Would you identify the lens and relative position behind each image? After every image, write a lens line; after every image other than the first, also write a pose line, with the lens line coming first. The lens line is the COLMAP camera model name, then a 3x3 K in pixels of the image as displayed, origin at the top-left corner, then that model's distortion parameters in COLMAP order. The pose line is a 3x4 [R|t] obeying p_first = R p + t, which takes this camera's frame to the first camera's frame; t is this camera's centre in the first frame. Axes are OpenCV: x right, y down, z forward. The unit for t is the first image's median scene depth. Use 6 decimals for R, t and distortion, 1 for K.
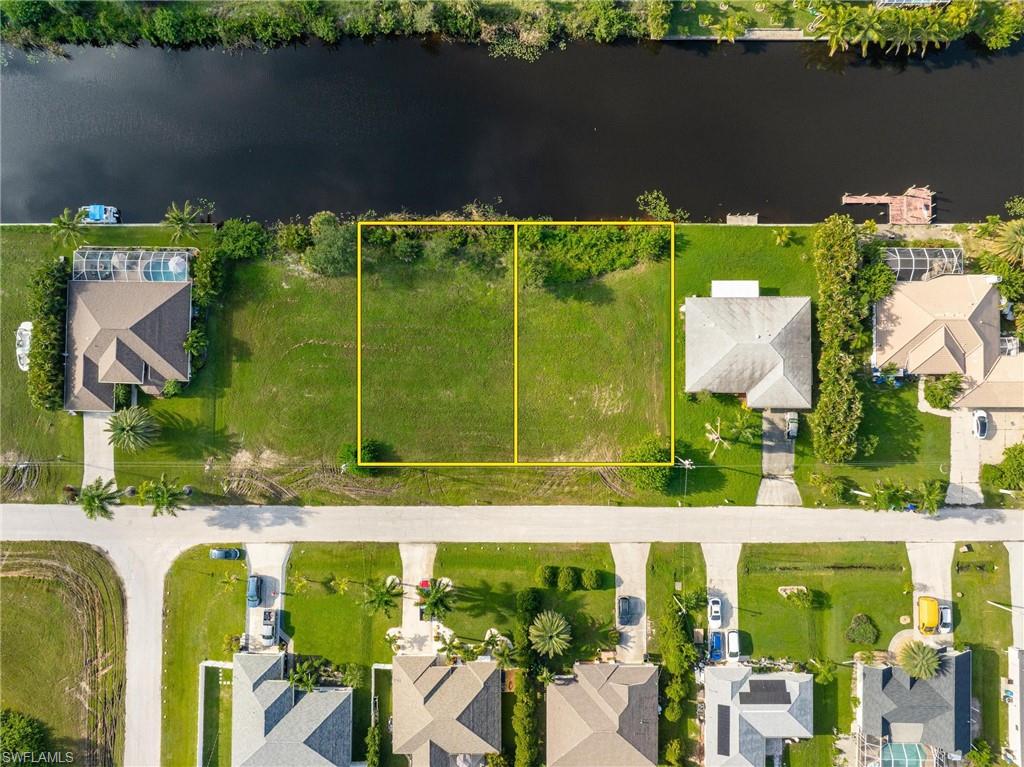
lens RADIAL K [[724.4, 0, 514.5], [0, 724.4, 385.0], [0, 0, 1]] dist [-0.002638, -0.025899]
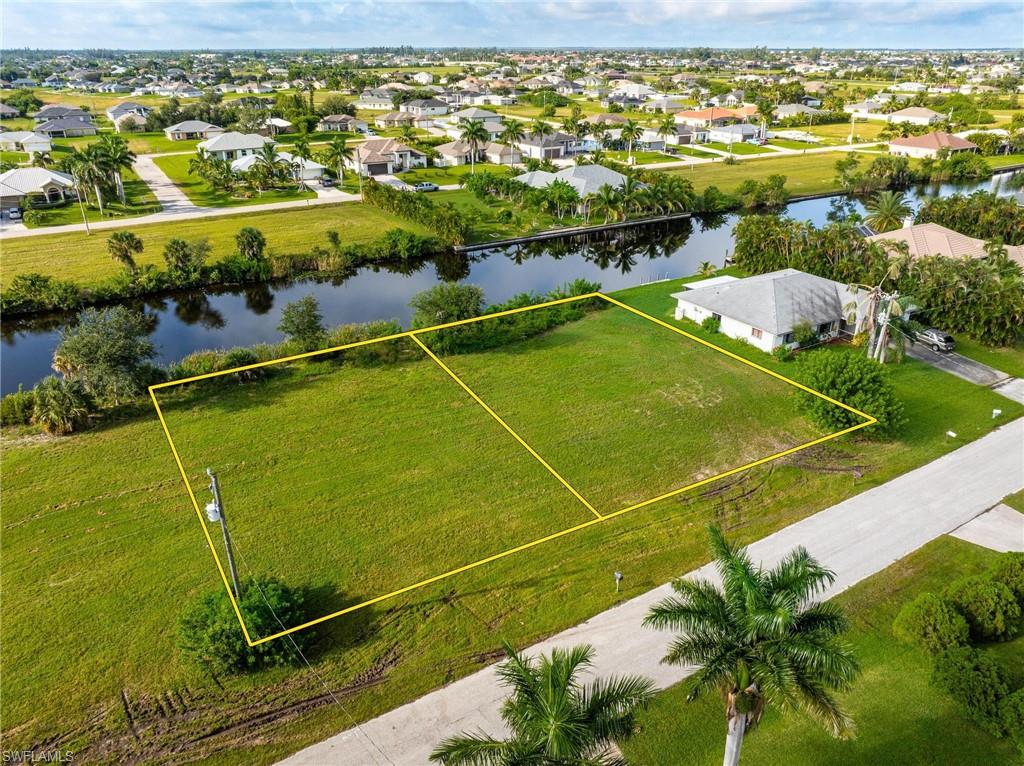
lens RADIAL K [[737.5, 0, 512.0], [0, 737.5, 383.0], [0, 0, 1]] dist [-0.017145, -0.007117]
pose [[0.854345, -0.214700, 0.473285, -0.243904], [0.519597, 0.371535, -0.769403, 0.371219], [-0.010651, 0.903253, 0.428976, 0.755202]]
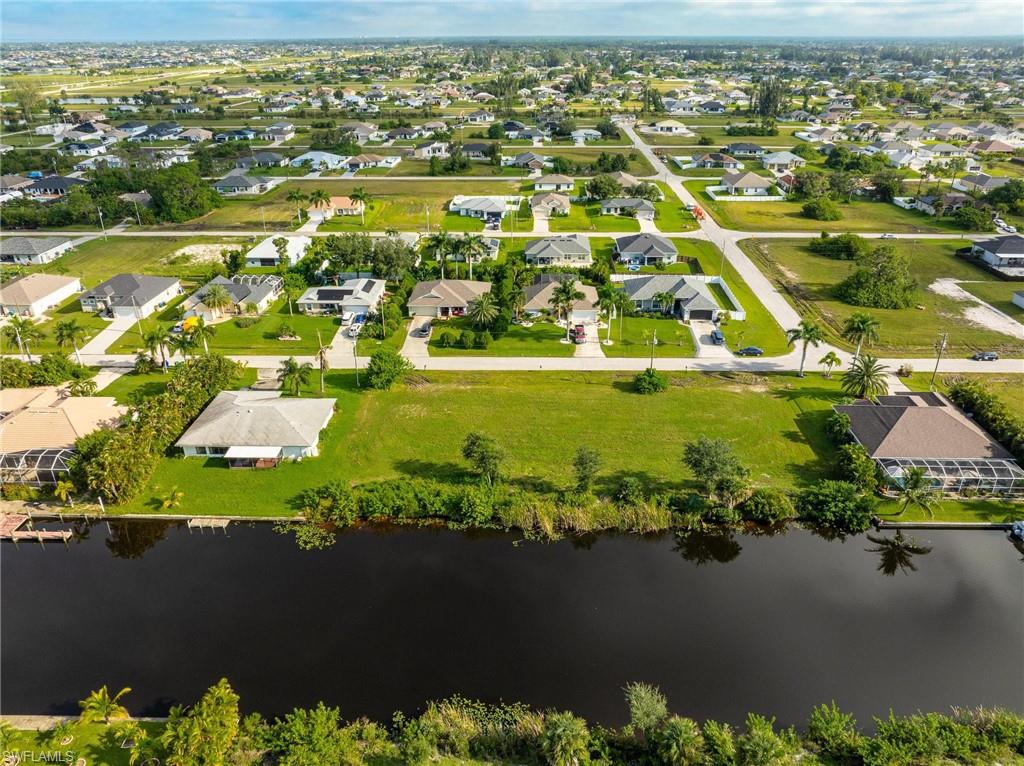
lens RADIAL K [[724.4, 0, 514.5], [0, 724.4, 384.5], [0, 0, 1]] dist [-0.002638, -0.025899]
pose [[-0.999705, -0.000698, 0.024261, -0.037893], [0.022269, -0.423951, 0.905411, -0.878803], [0.009653, 0.905685, 0.423841, 0.535949]]
